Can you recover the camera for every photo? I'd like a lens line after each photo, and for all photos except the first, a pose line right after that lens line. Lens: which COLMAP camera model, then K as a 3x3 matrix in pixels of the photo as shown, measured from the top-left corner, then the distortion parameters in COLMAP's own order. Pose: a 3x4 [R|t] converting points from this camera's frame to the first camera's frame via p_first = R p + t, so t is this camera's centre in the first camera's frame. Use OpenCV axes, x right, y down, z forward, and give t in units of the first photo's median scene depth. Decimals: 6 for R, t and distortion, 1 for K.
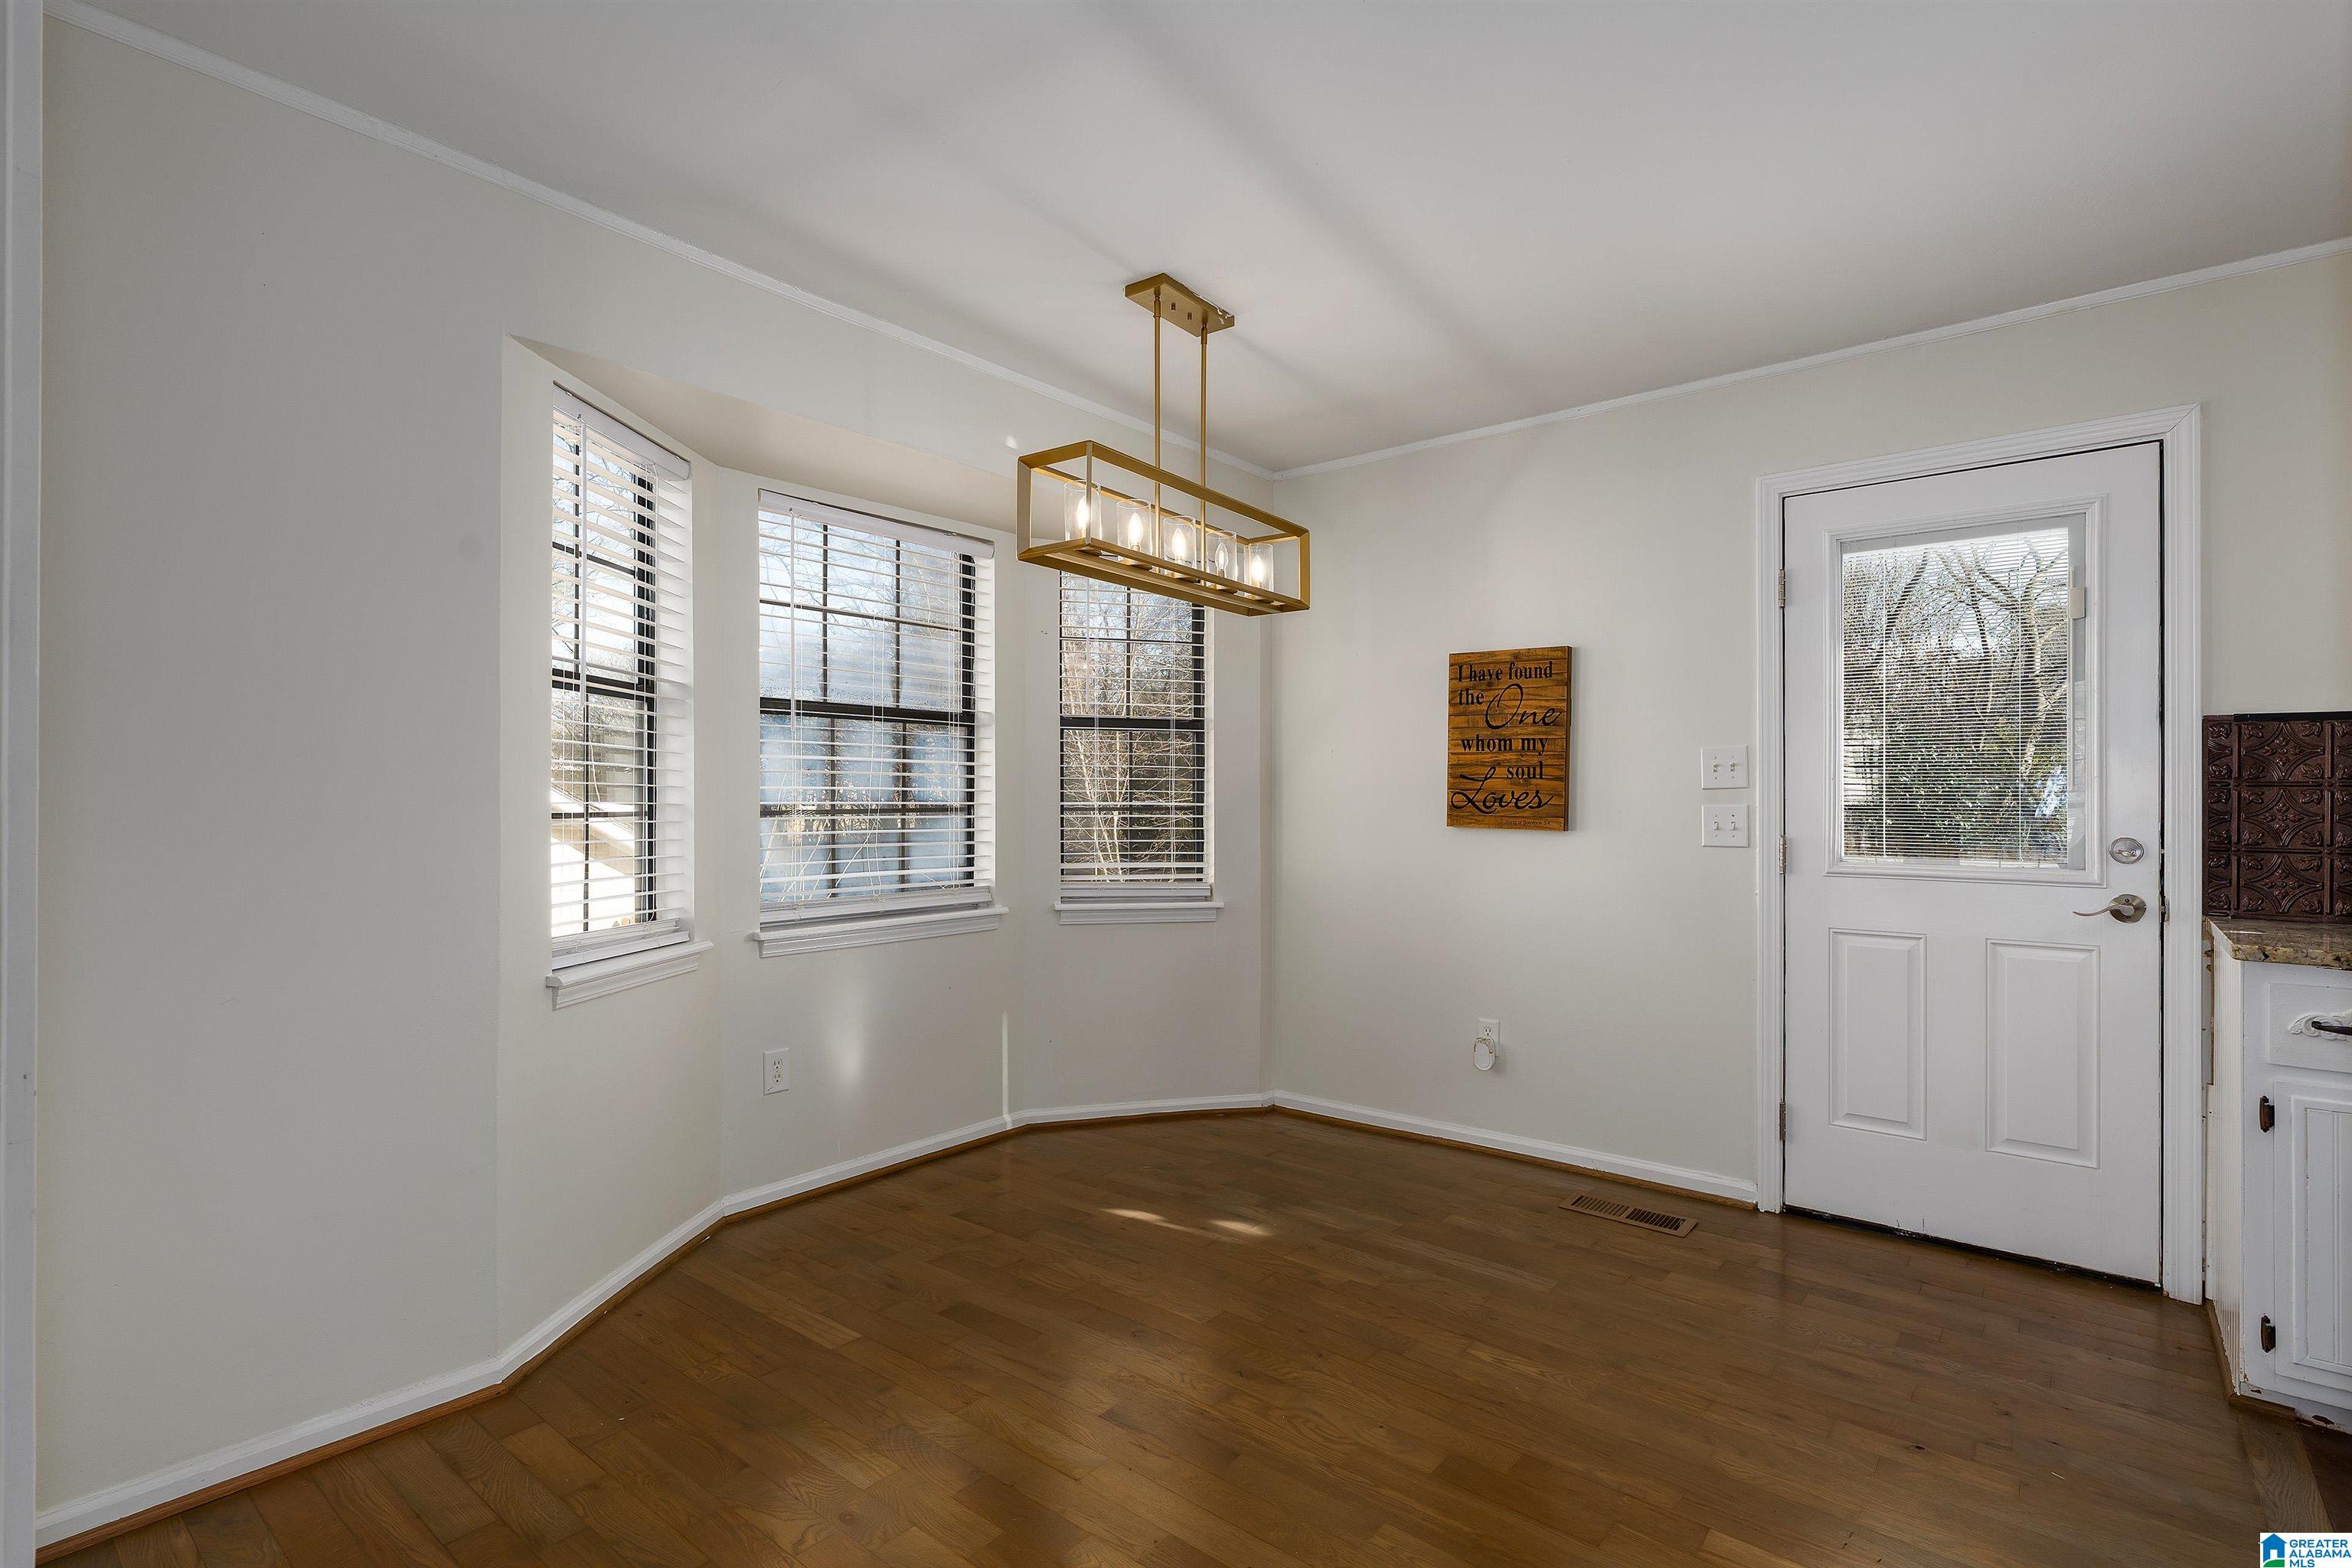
lens RADIAL K [[1137.3, 0, 1176.0], [0, 1137.3, 784.0], [0, 0, 1]] dist [0.000330, -0.000005]
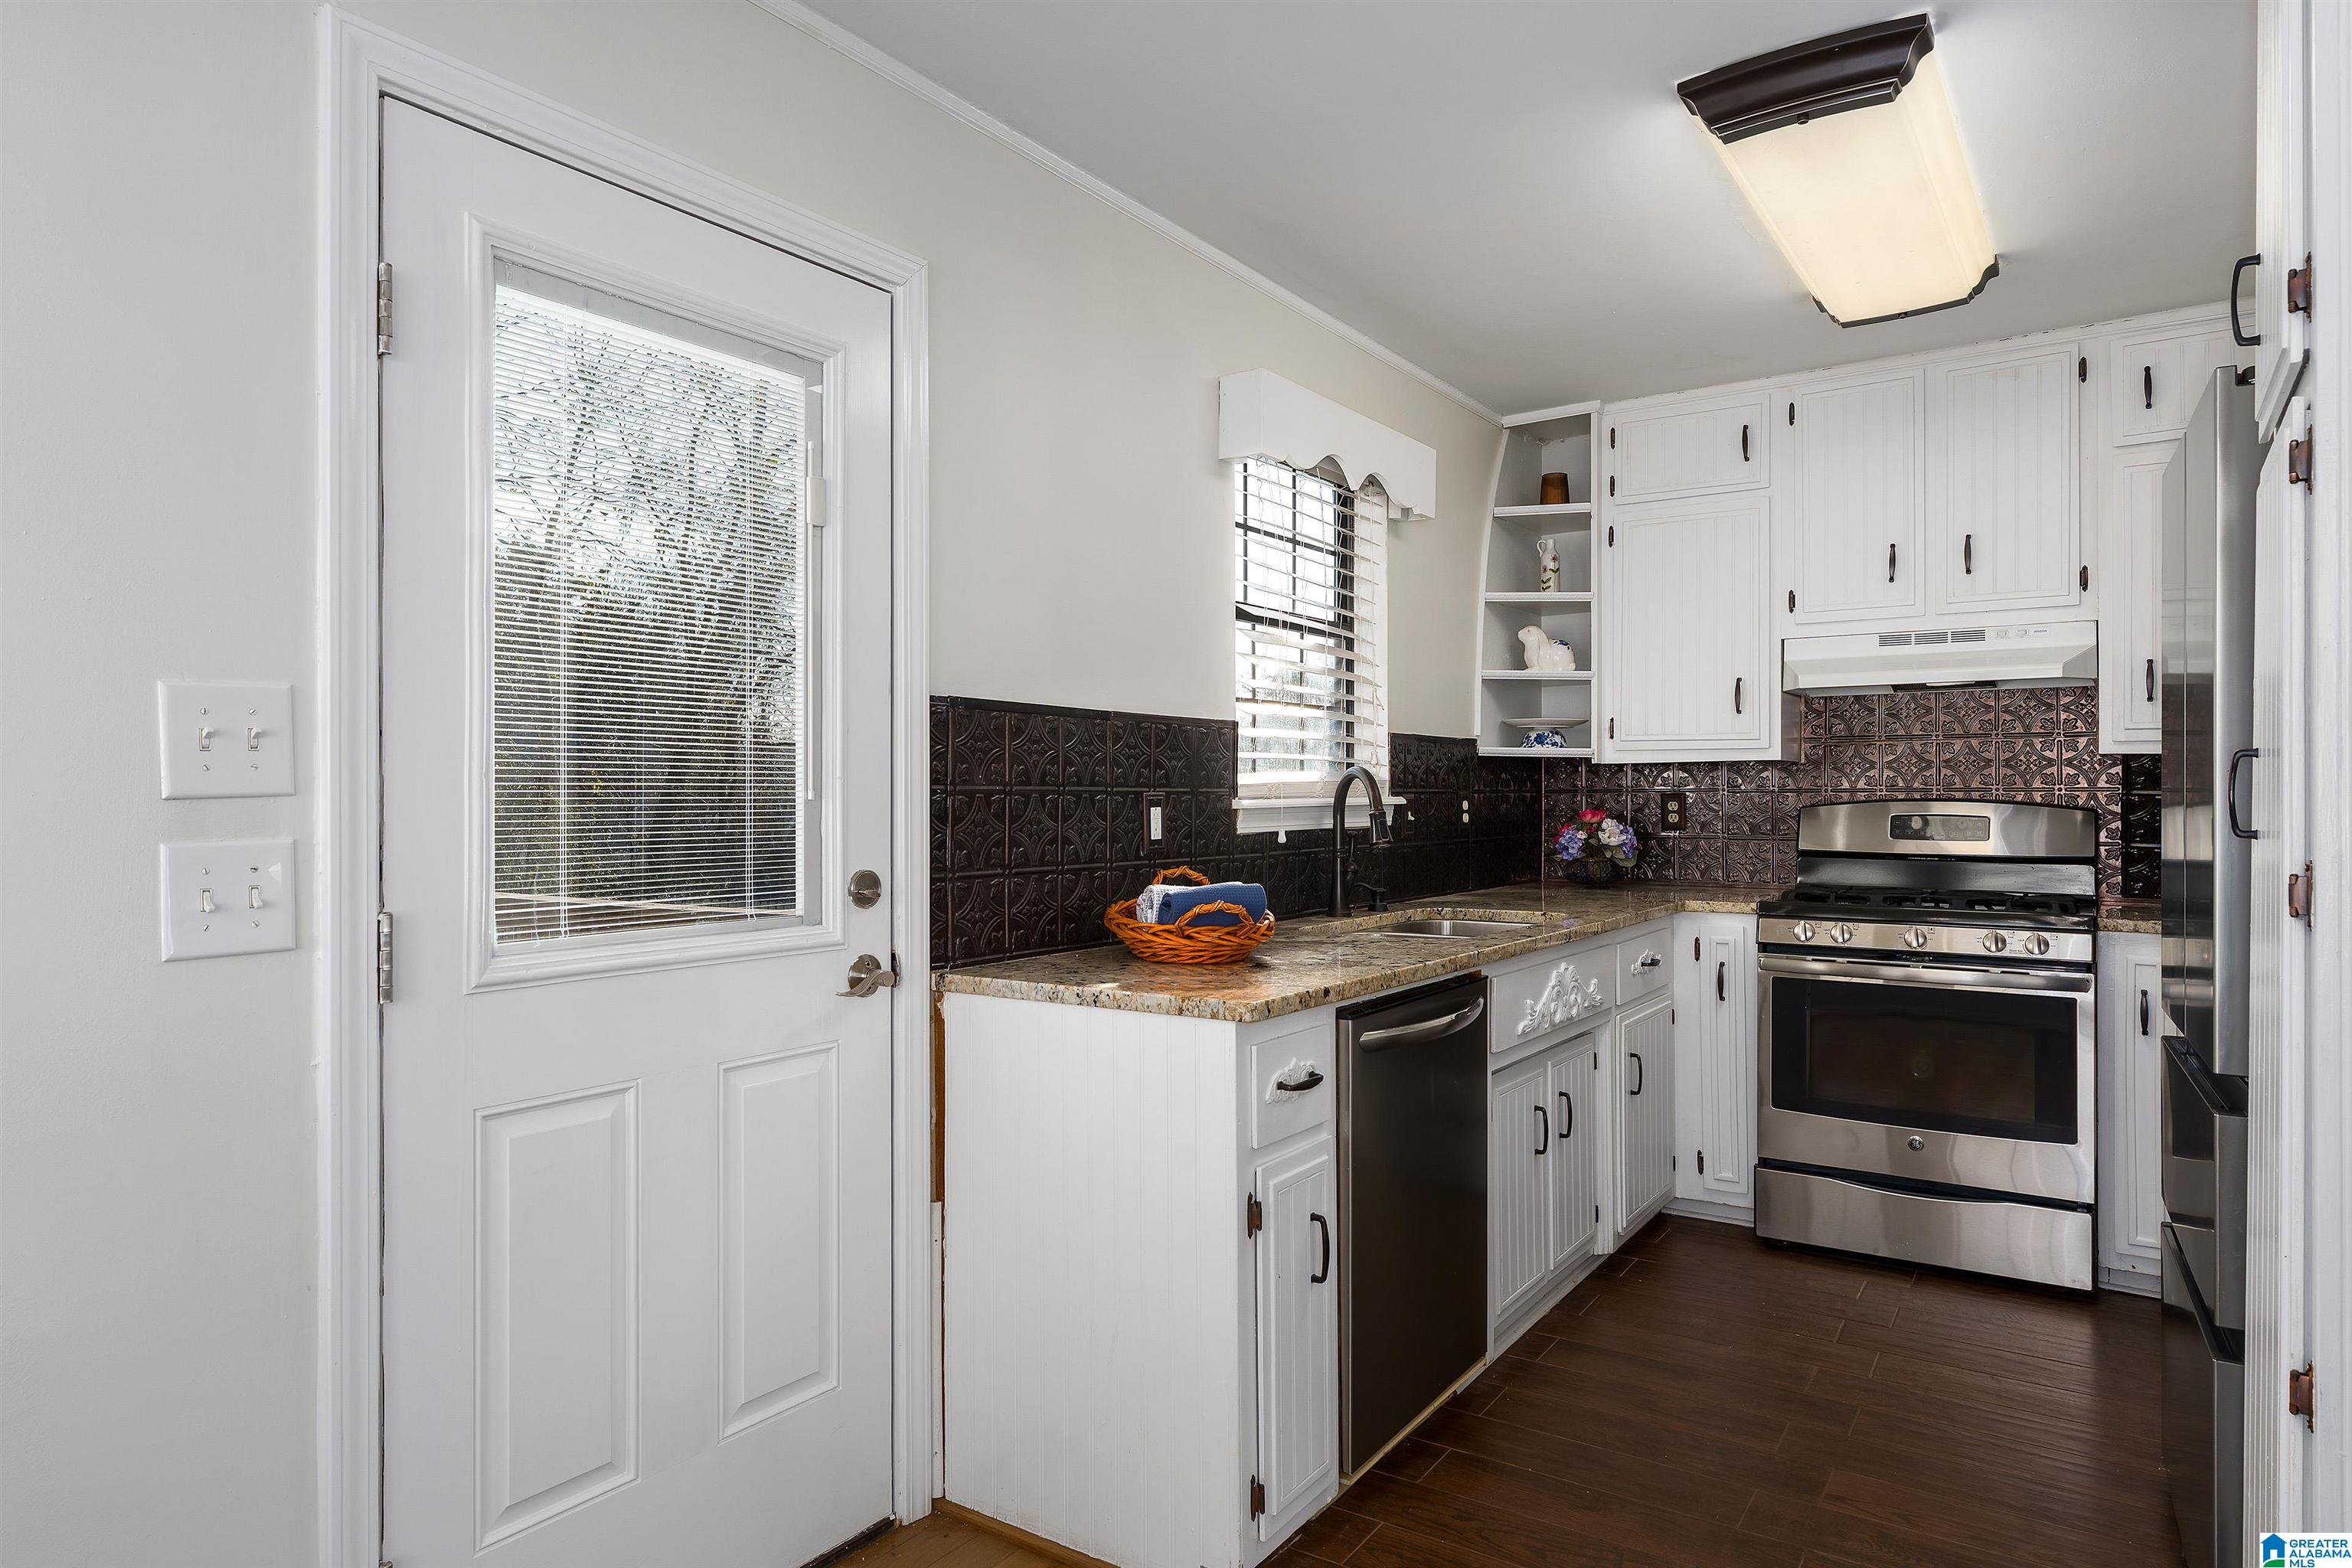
lens RADIAL K [[1370.8, 0, 1176.0], [0, 1370.8, 784.0], [0, 0, 1]] dist [-0.006215, 0.000359]
pose [[-0.075561, 0.005924, 0.997124, 0.016843], [-0.004239, 0.999971, -0.006262, 0.001220], [-0.997132, -0.004700, -0.075534, 0.666960]]
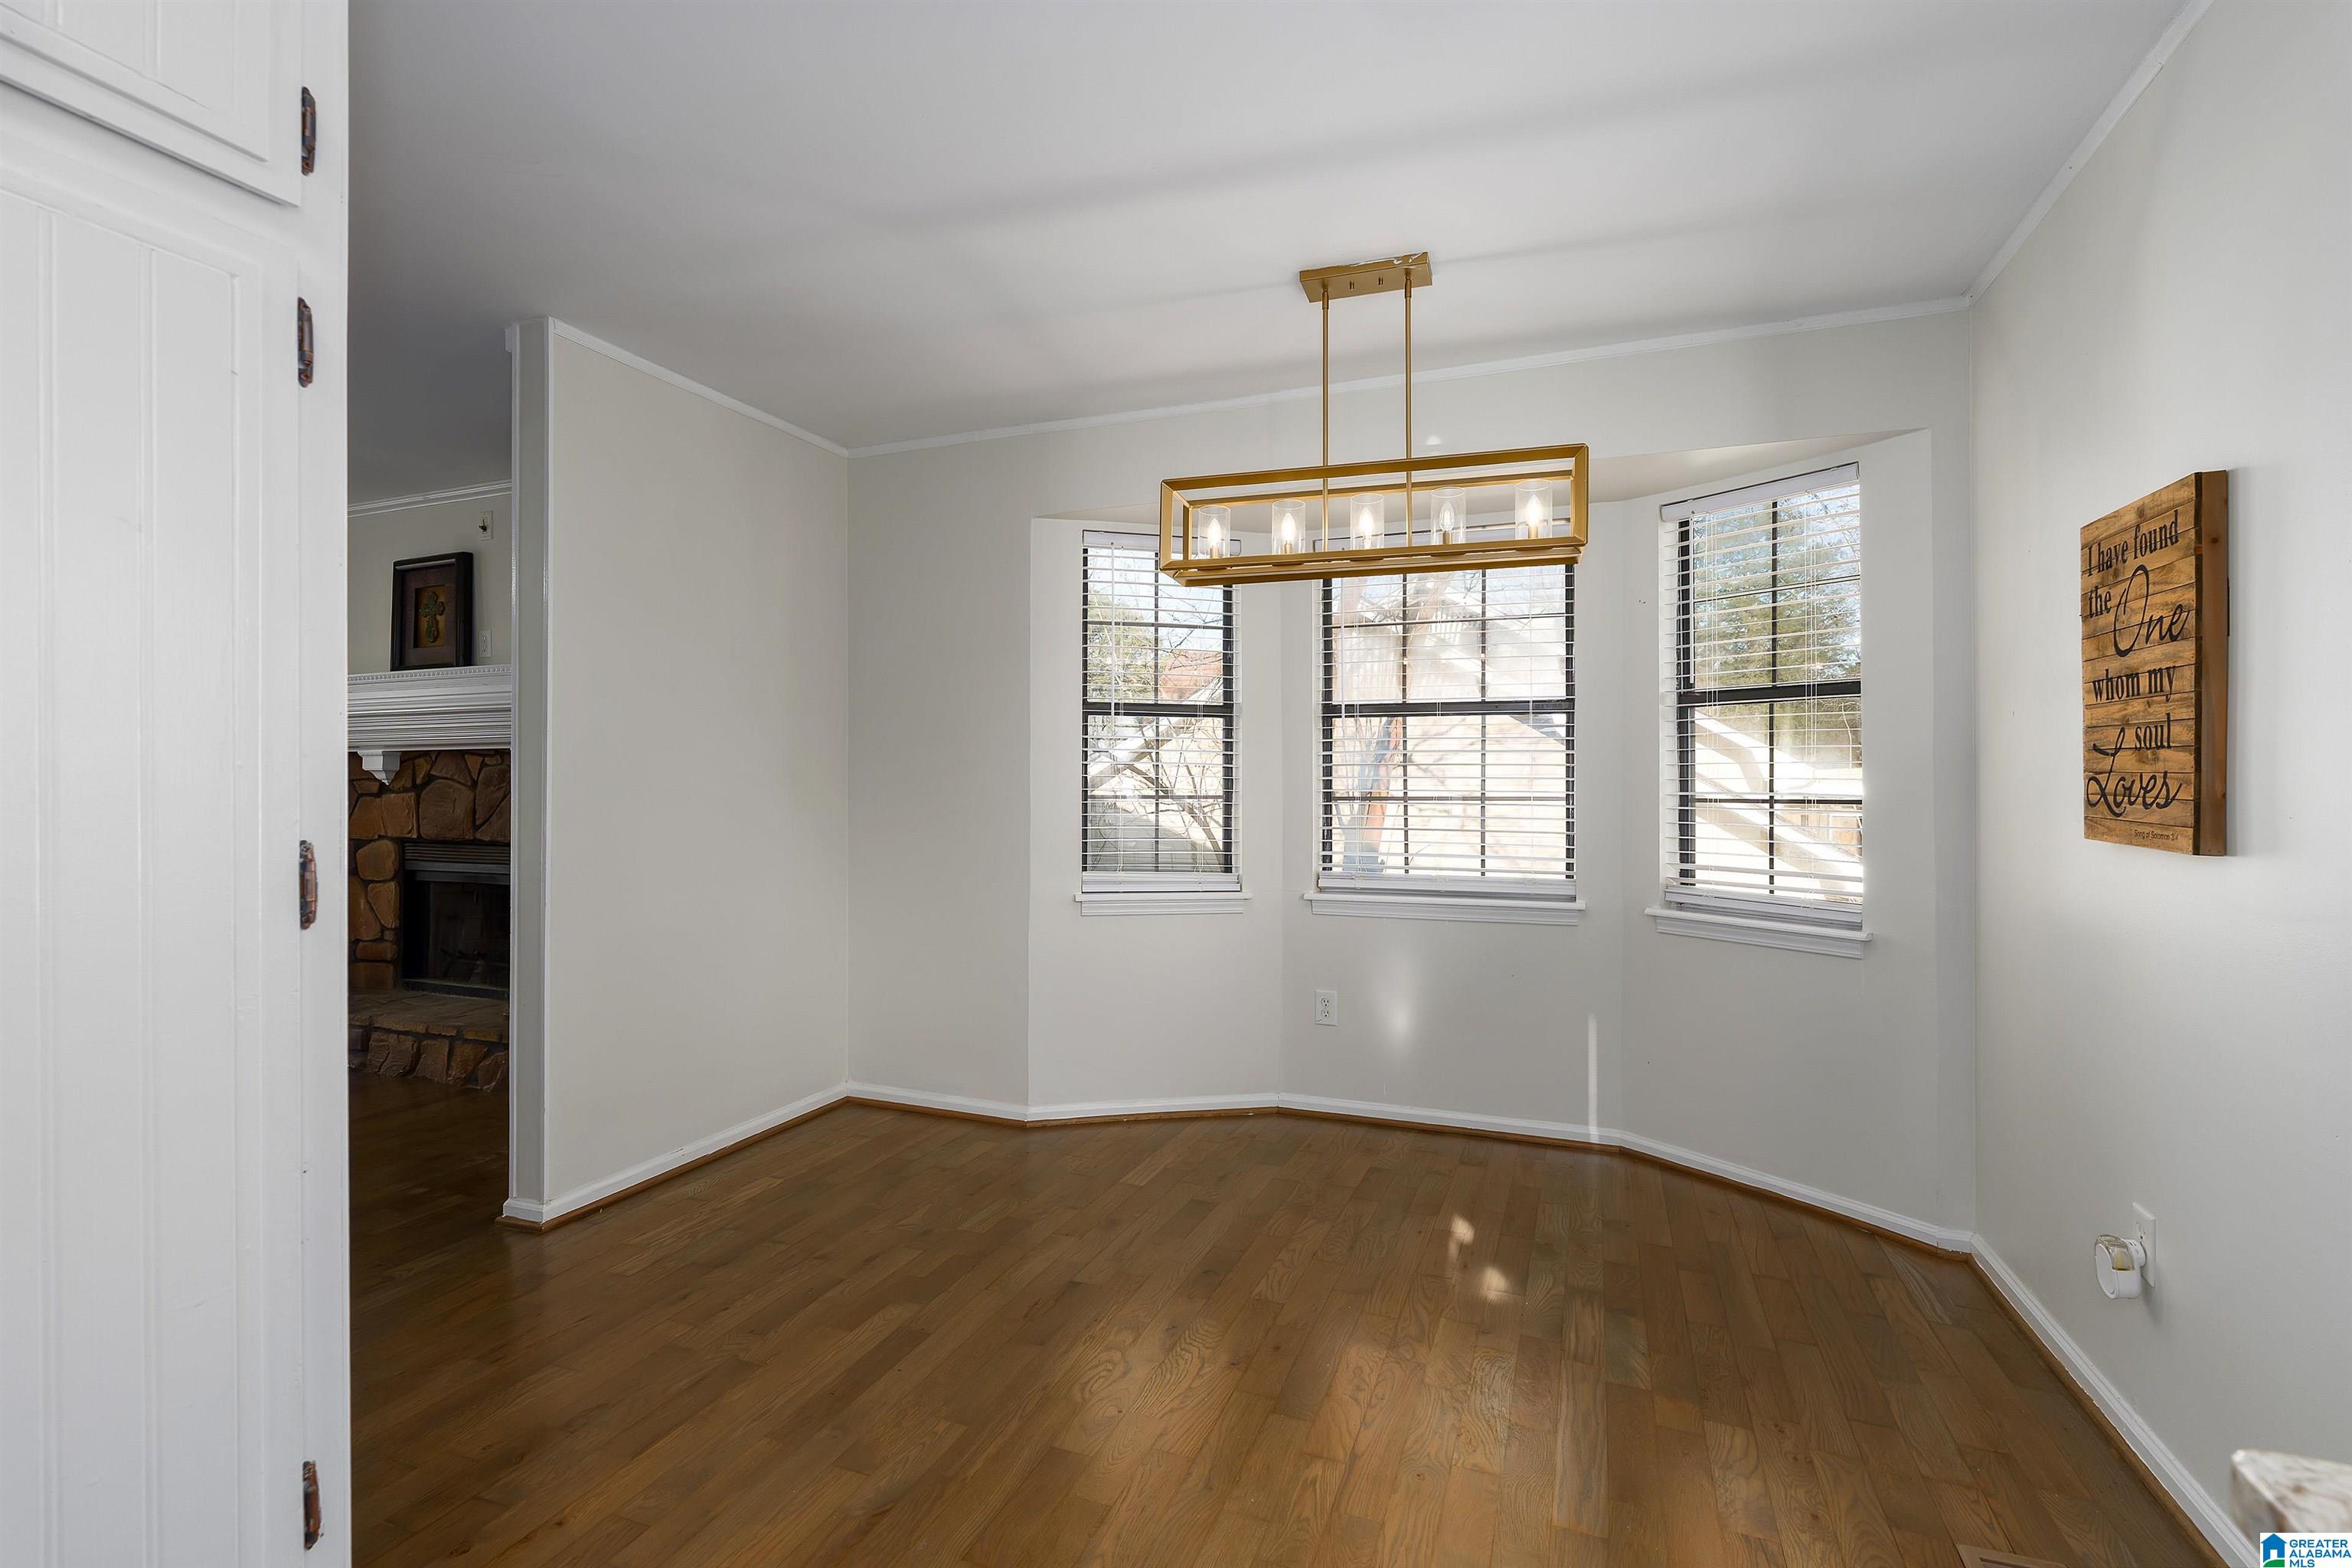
lens RADIAL K [[1061.6, 0, 1169.8], [0, 1061.6, 776.5], [0, 0, 1]] dist [-0.006627, -0.000232]
pose [[0.304072, -0.008287, -0.952613, 0.637634], [0.006552, 0.999957, -0.006608, 0.007799], [0.952626, -0.004233, 0.304114, 0.448543]]
